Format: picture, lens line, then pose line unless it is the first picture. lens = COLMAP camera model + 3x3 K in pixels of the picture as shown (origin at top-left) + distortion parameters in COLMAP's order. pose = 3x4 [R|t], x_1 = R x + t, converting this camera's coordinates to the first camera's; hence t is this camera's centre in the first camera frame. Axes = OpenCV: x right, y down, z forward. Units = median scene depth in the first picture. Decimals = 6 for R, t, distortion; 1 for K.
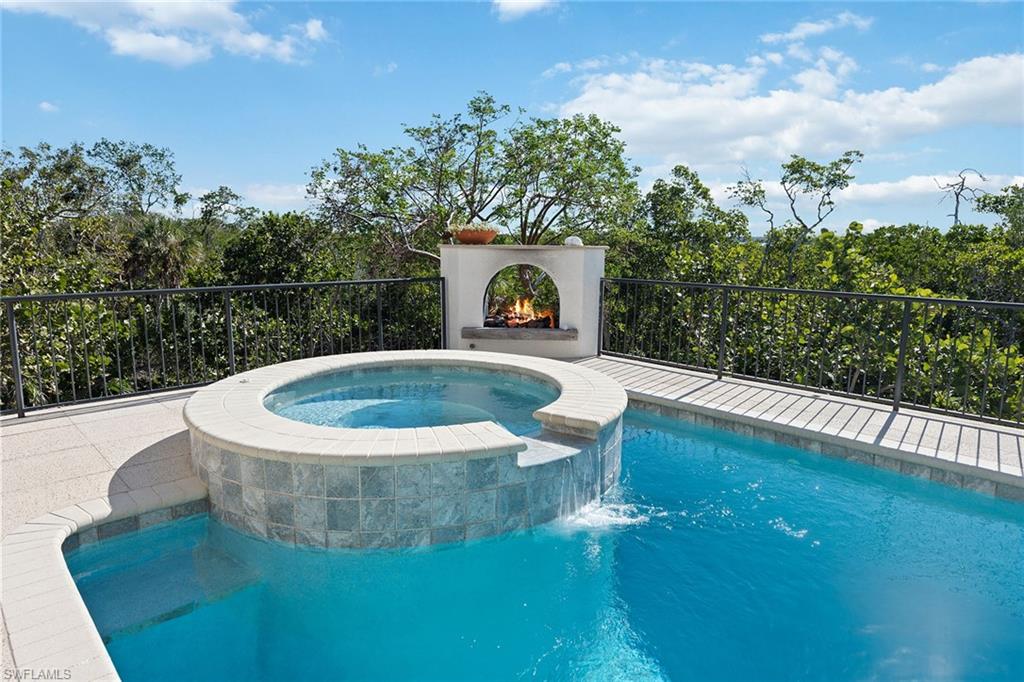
lens RADIAL K [[631.6, 0, 512.0], [0, 631.6, 341.0], [0, 0, 1]] dist [0.010601, 0.001222]
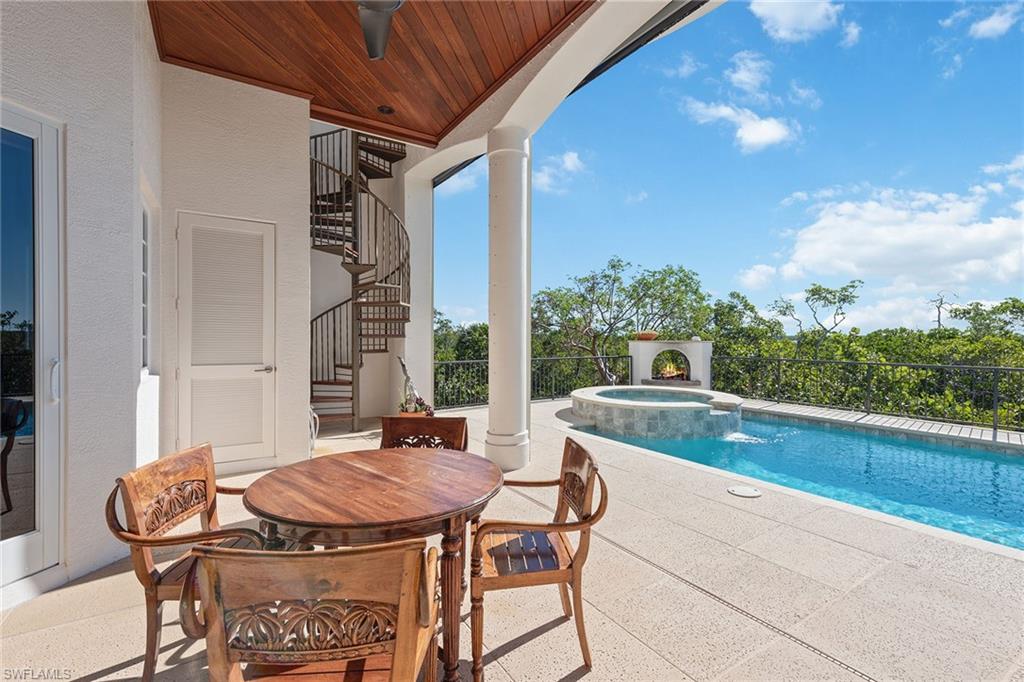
lens RADIAL K [[451.8, 0, 512.0], [0, 451.8, 341.0], [0, 0, 1]] dist [0.004445, 0.000091]
pose [[0.983071, -0.002381, -0.183208, -0.094956], [-0.025745, 0.988200, -0.150989, 0.037814], [0.181406, 0.153149, 0.971410, -0.233259]]
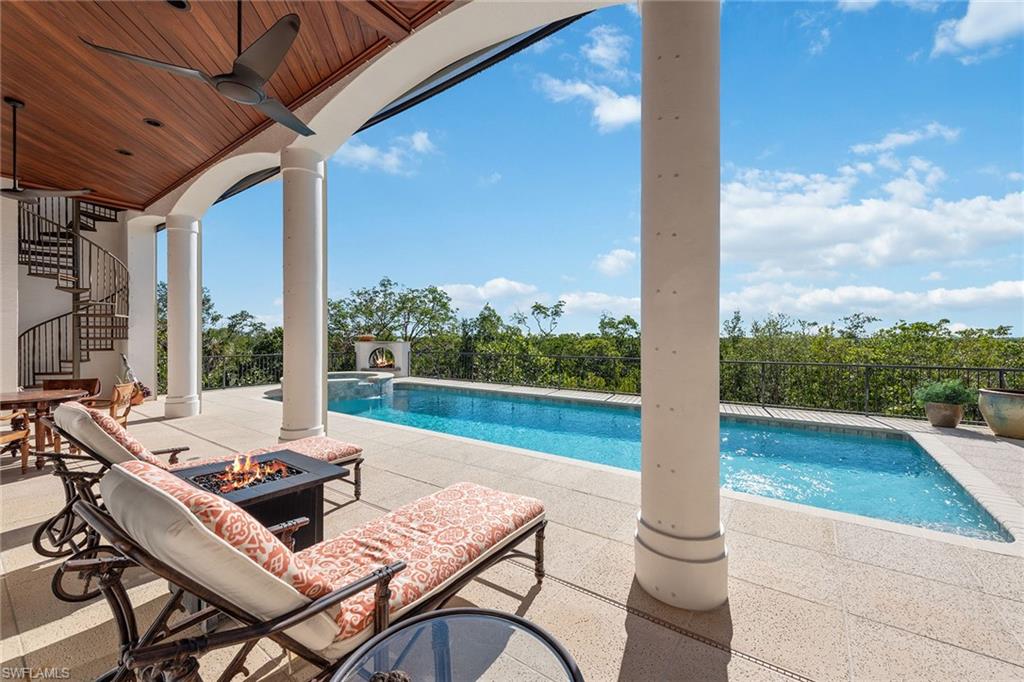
lens RADIAL K [[400.9, 0, 512.0], [0, 400.9, 341.0], [0, 0, 1]] dist [-0.001020, 0.000014]
pose [[0.980931, -0.006991, 0.194232, 0.108071], [0.037331, 0.987523, -0.152986, 0.071748], [-0.190739, 0.157319, 0.968953, -0.430372]]
